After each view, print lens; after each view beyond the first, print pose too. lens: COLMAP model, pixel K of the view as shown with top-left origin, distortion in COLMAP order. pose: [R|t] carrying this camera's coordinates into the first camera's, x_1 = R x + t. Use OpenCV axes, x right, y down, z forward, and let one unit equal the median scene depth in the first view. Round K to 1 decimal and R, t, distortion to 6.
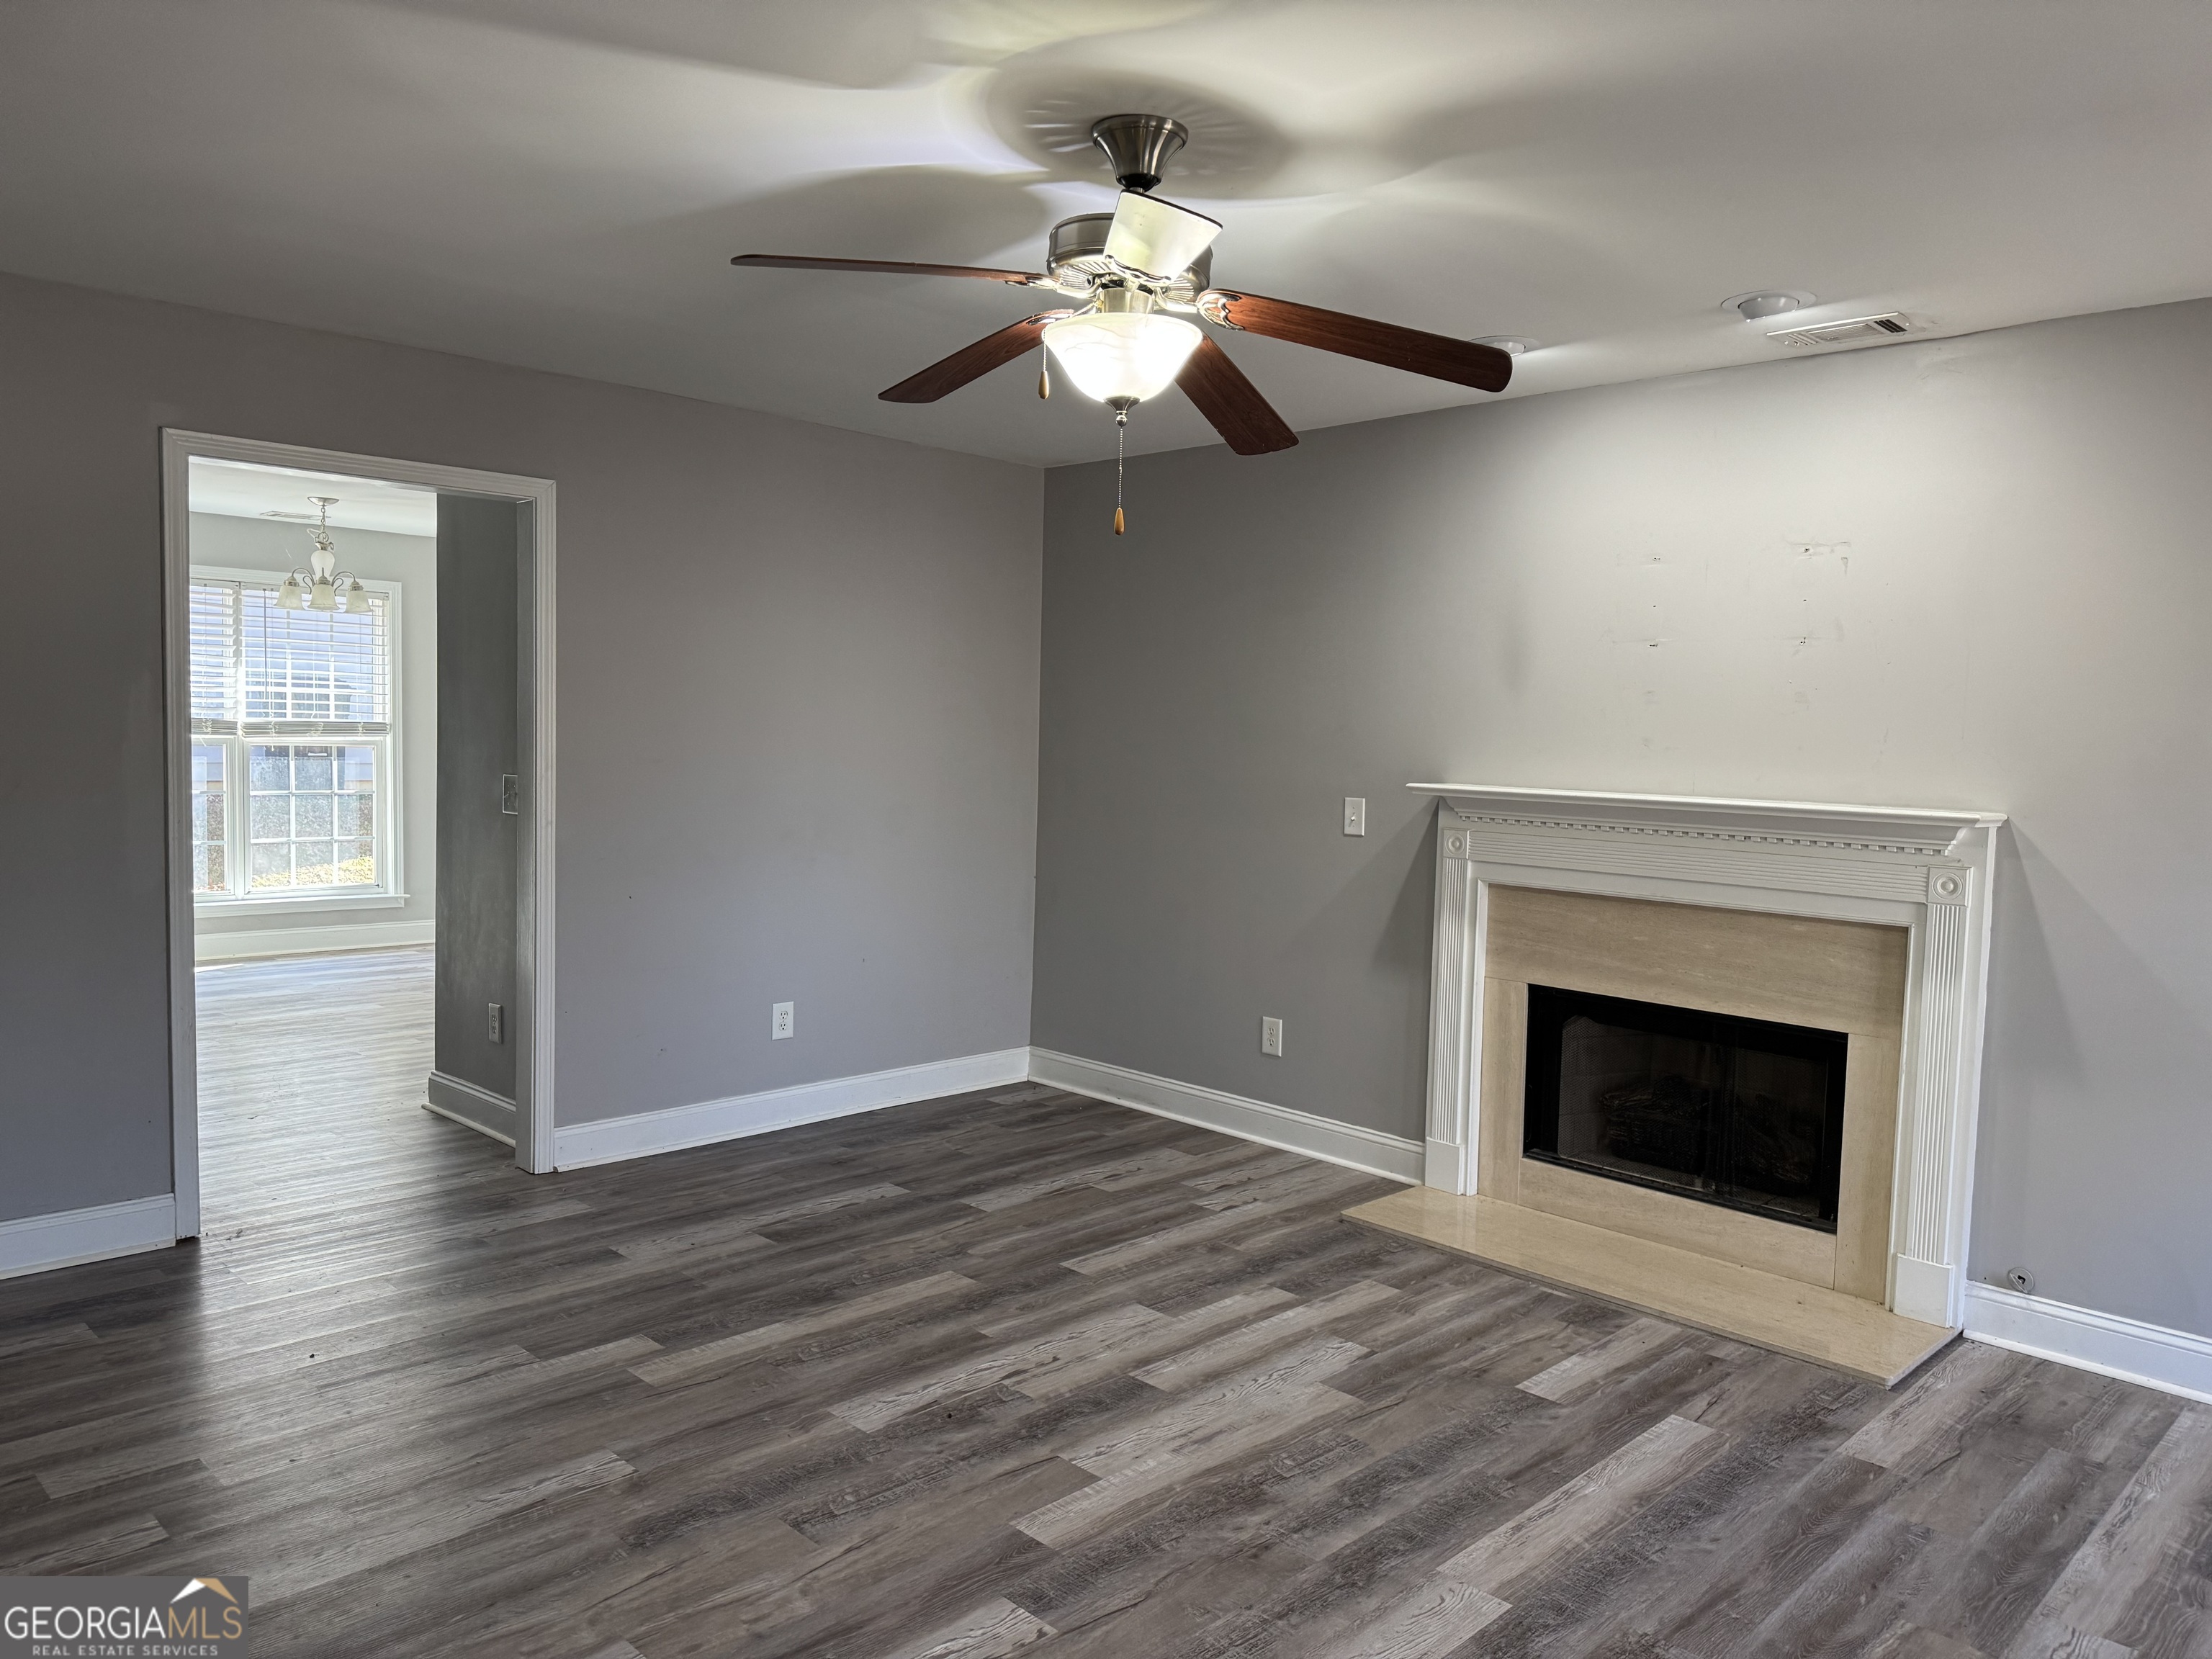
lens RADIAL K [[1559.6, 0, 1110.9], [0, 1559.6, 811.5], [0, 0, 1]] dist [0.078816, -0.083113]
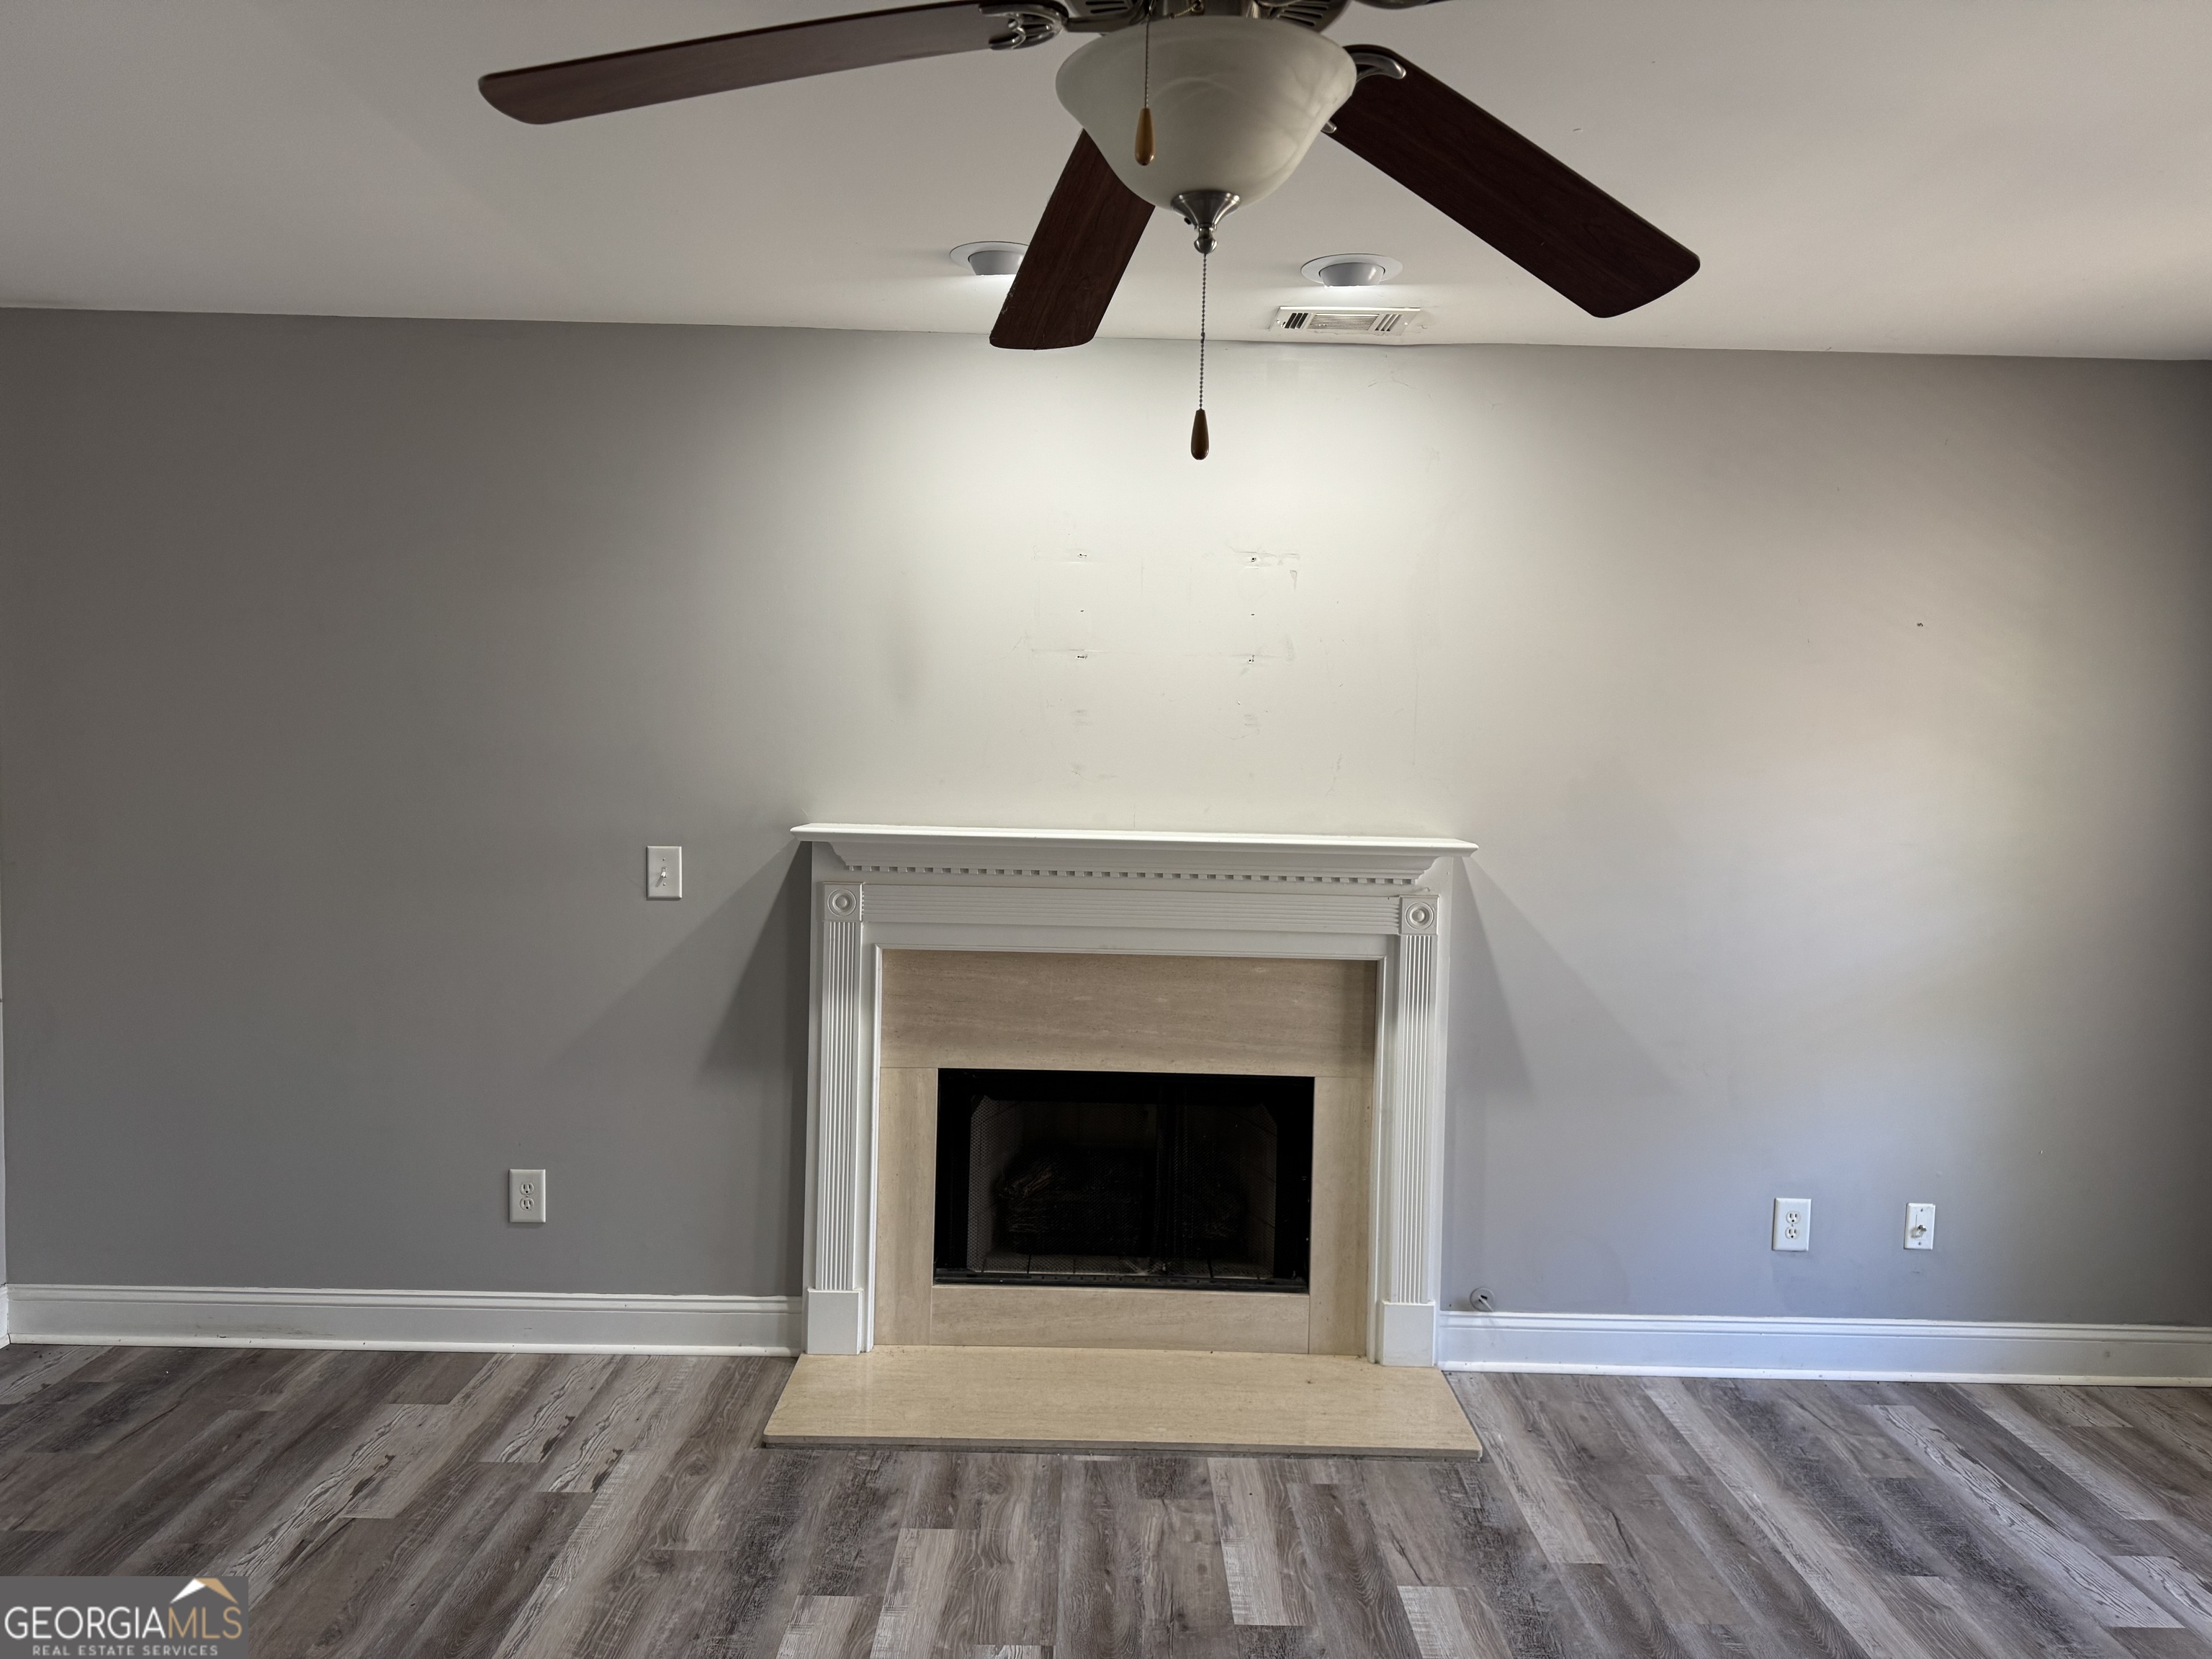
lens RADIAL K [[1559.6, 0, 1107.8], [0, 1559.6, 806.2], [0, 0, 1]] dist [0.078816, -0.083113]
pose [[0.703035, -0.041494, 0.709944, -0.267089], [0.035856, 0.999095, 0.022887, -0.045389], [-0.710251, 0.009366, 0.703886, 0.415308]]
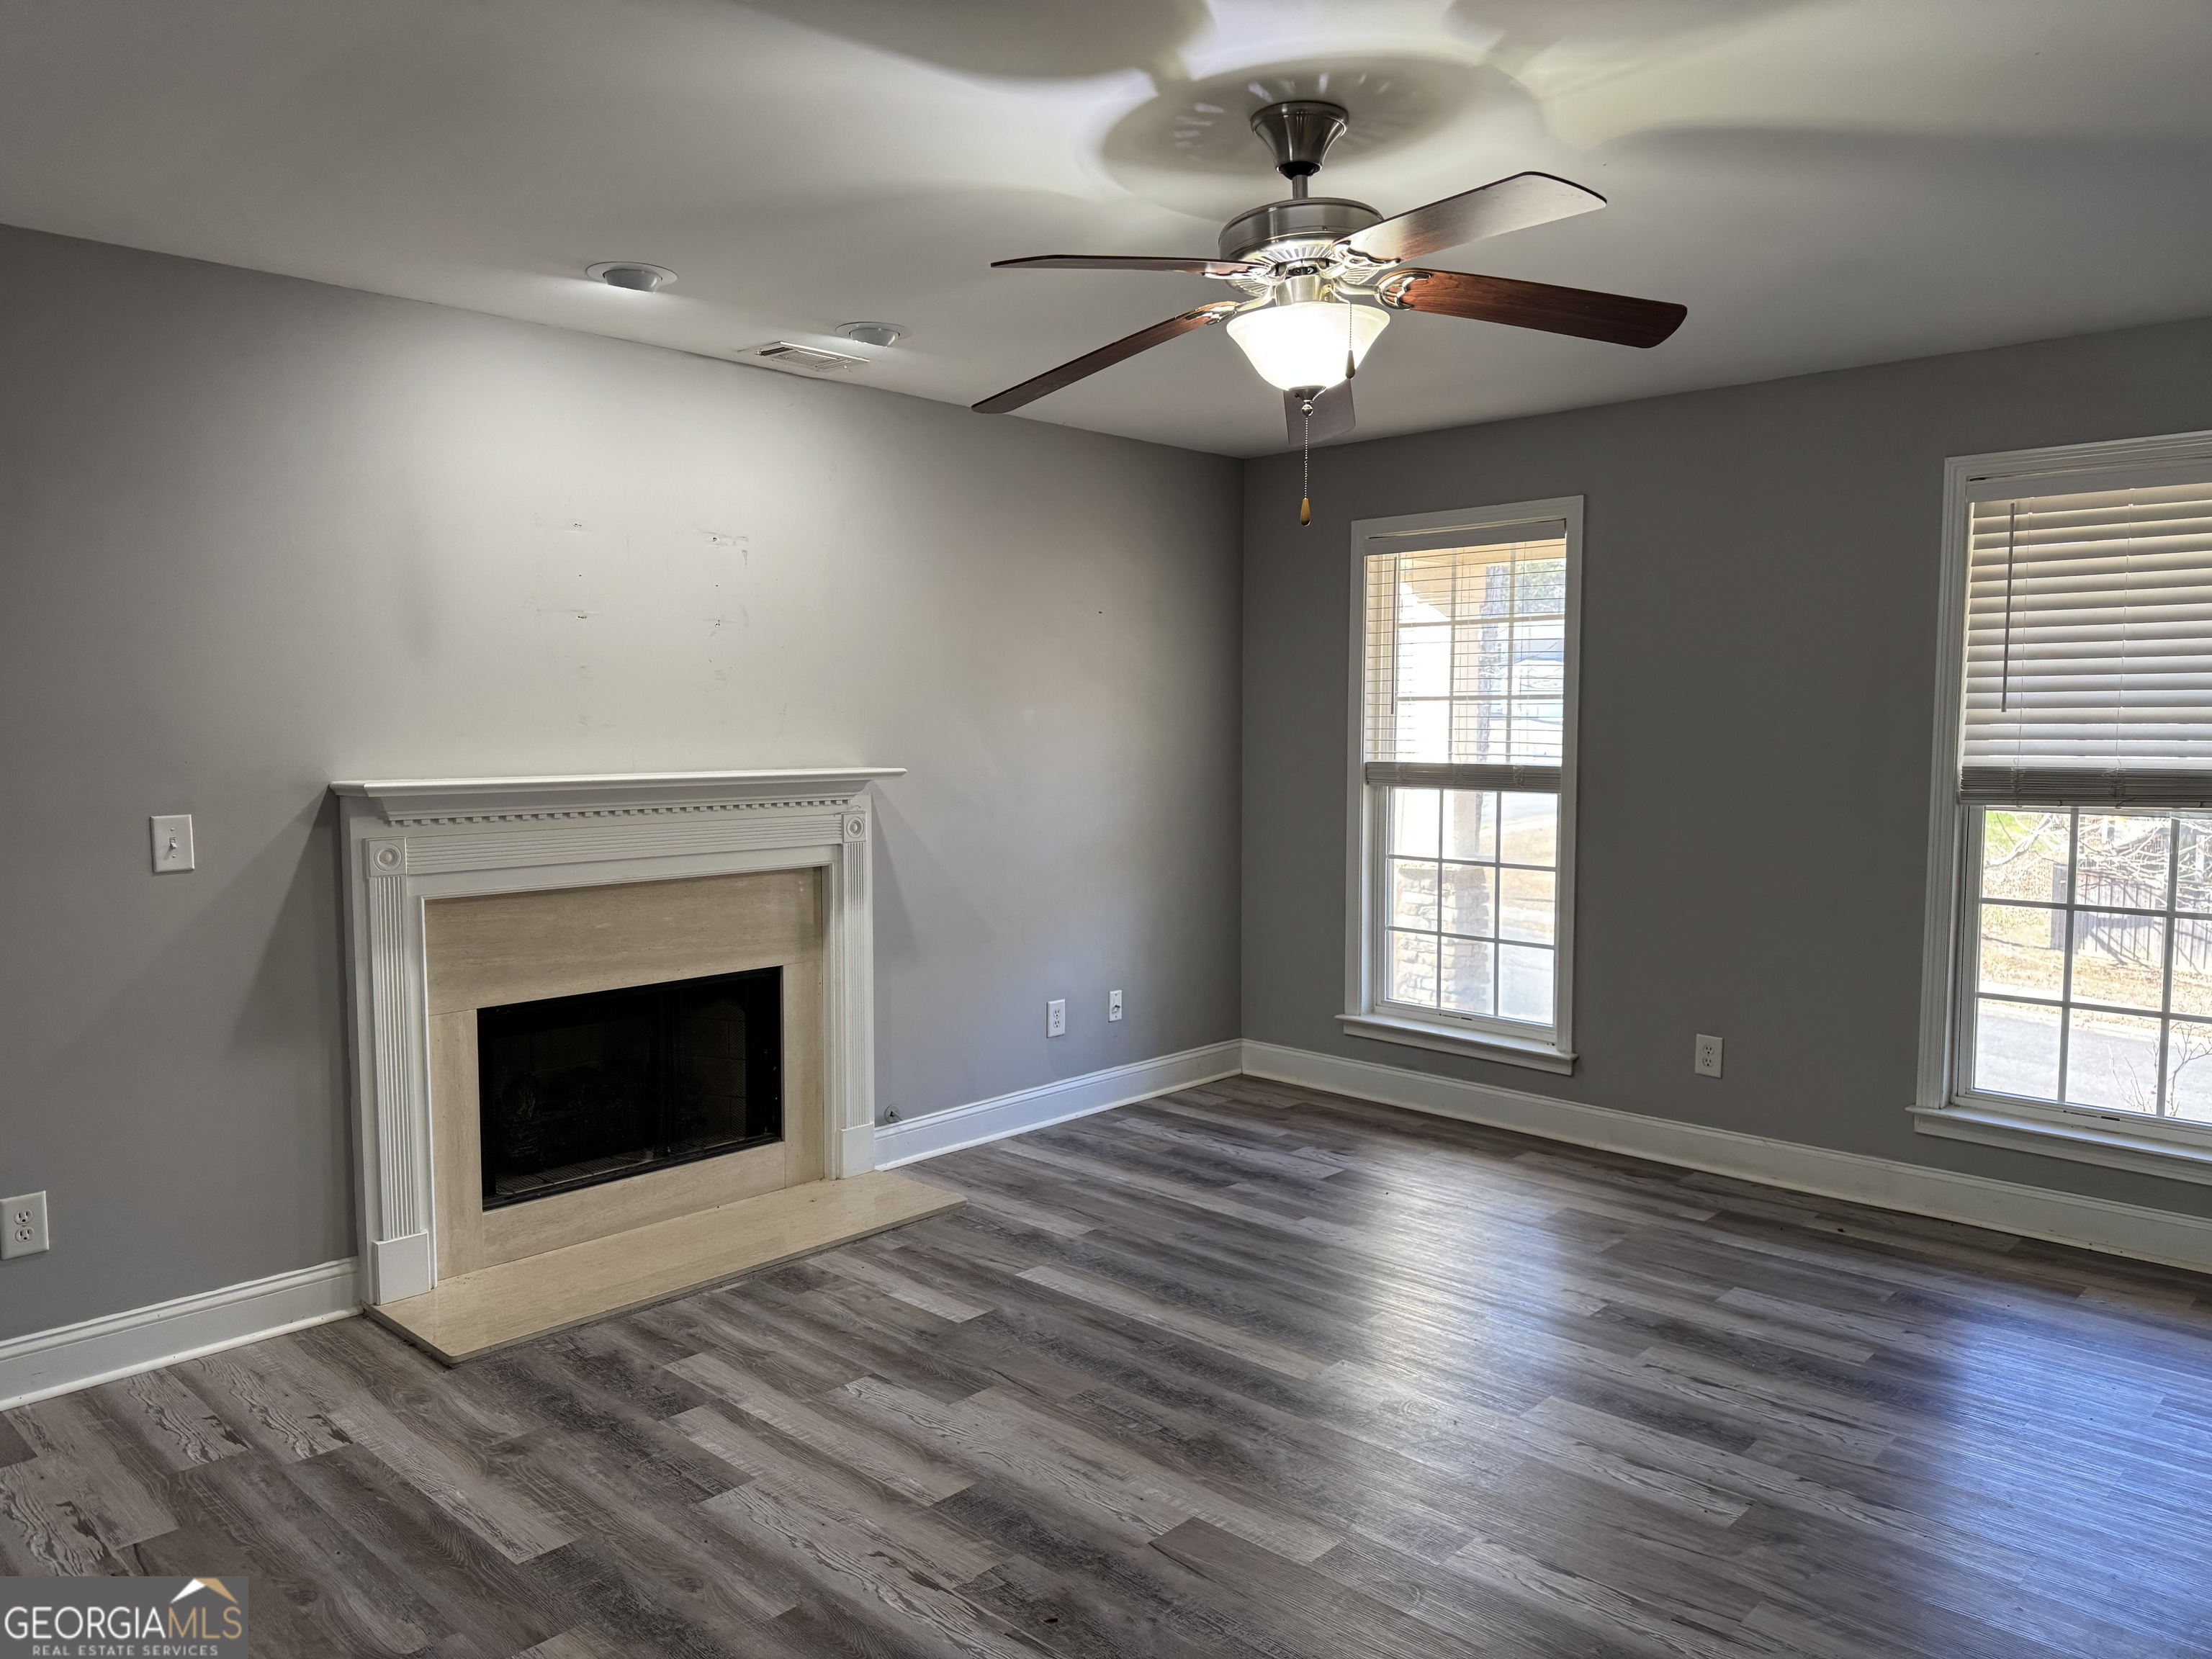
lens RADIAL K [[1559.6, 0, 1106.3], [0, 1559.6, 815.5], [0, 0, 1]] dist [0.078816, -0.083113]
pose [[-0.025551, -0.092380, 0.995396, -0.651211], [0.056111, 0.994019, 0.093693, -0.061448], [-0.998098, 0.058247, -0.020214, 0.753178]]
